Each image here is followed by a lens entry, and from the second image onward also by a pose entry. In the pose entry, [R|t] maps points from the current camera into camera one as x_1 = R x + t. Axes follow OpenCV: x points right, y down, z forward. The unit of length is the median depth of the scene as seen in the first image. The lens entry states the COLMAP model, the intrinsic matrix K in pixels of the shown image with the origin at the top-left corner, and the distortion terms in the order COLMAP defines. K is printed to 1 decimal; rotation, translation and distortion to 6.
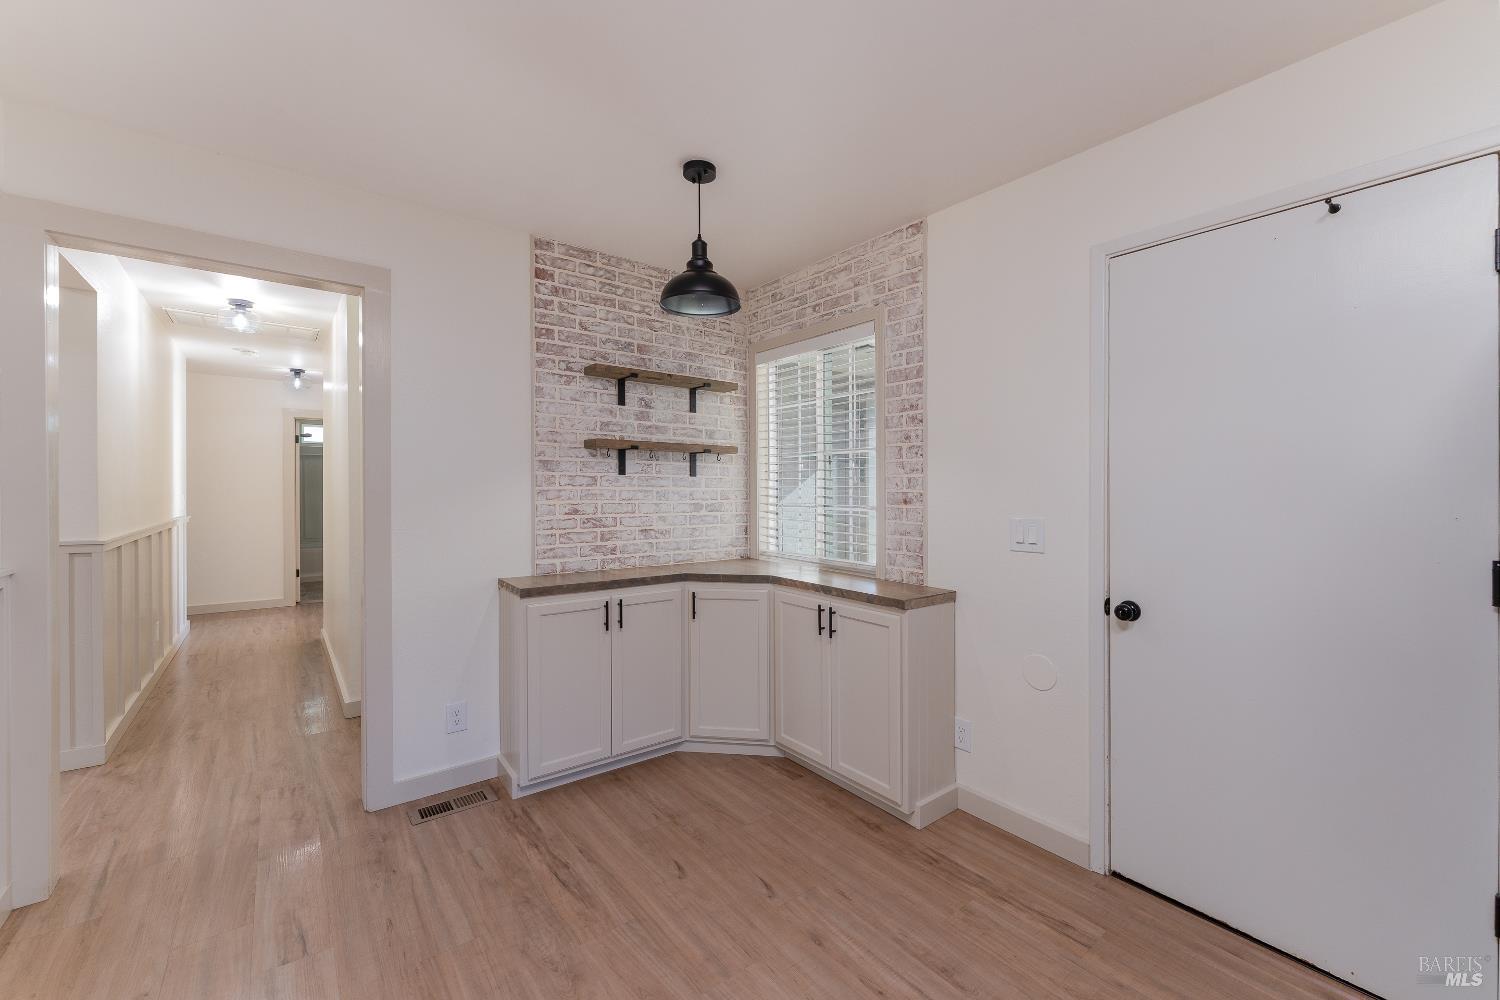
lens RADIAL K [[600.5, 0, 747.9], [0, 600.5, 498.5], [0, 0, 1]] dist [0.000532, -0.000110]
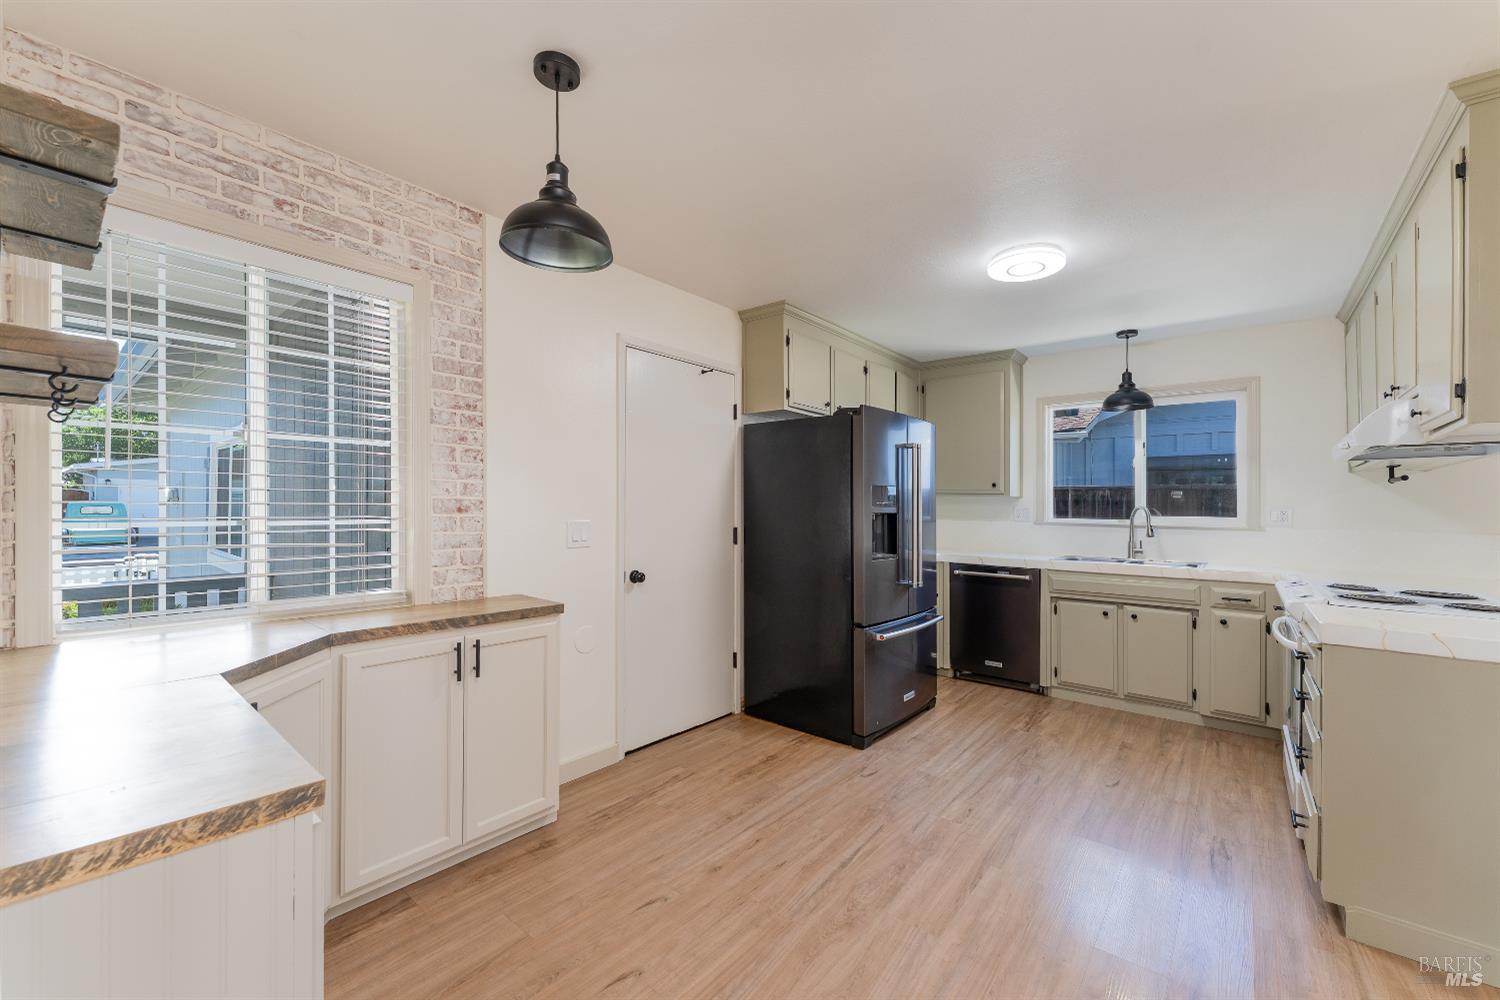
lens RADIAL K [[600.5, 0, 747.9], [0, 600.5, 498.5], [0, 0, 1]] dist [0.000532, -0.000110]
pose [[-0.209457, 0.008047, 0.977785, -0.718335], [0.006355, 0.999956, -0.006868, -0.002853], [-0.977797, 0.004775, -0.209499, 0.781928]]
